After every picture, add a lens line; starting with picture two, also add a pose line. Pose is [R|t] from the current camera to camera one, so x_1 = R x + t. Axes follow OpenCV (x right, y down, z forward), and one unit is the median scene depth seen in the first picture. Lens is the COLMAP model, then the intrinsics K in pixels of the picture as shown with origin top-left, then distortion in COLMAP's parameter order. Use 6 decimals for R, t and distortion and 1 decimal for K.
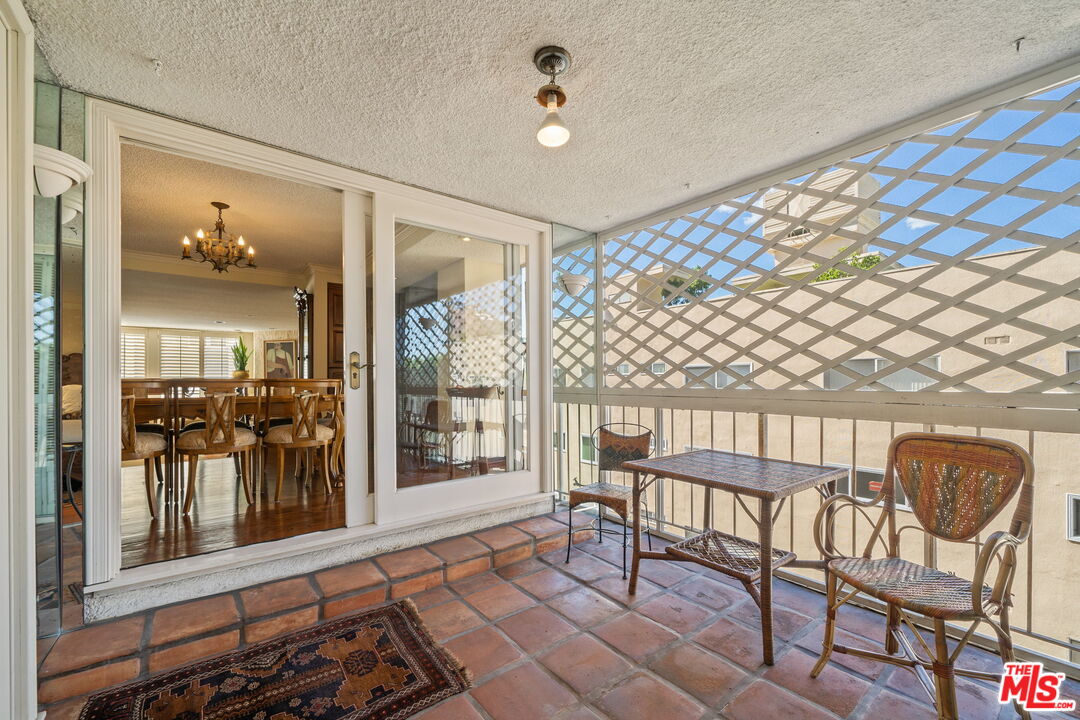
lens RADIAL K [[432.2, 0, 537.5], [0, 432.2, 380.3], [0, 0, 1]] dist [-0.000252, 0.000027]
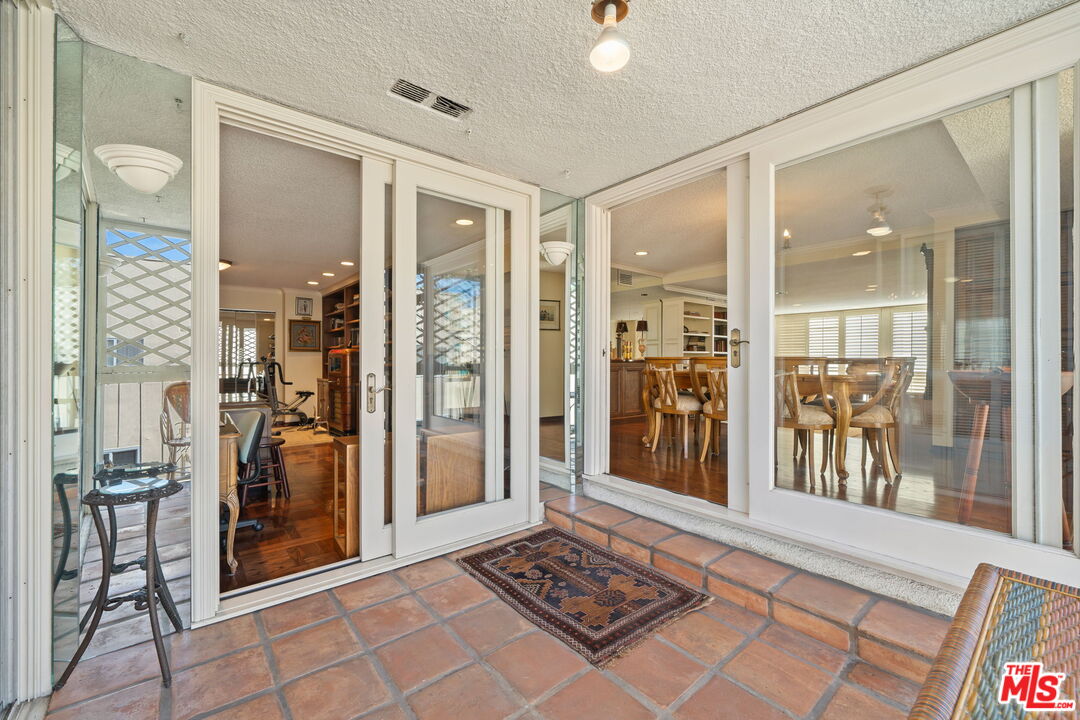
lens RADIAL K [[443.2, 0, 540.0], [0, 443.2, 360.0], [0, 0, 1]] dist [0.000226, 0.000002]
pose [[0.035408, 0.004845, -0.999361, 0.615621], [0.000833, 0.999988, 0.004878, -0.001905], [0.999373, -0.001005, 0.035403, 0.599204]]
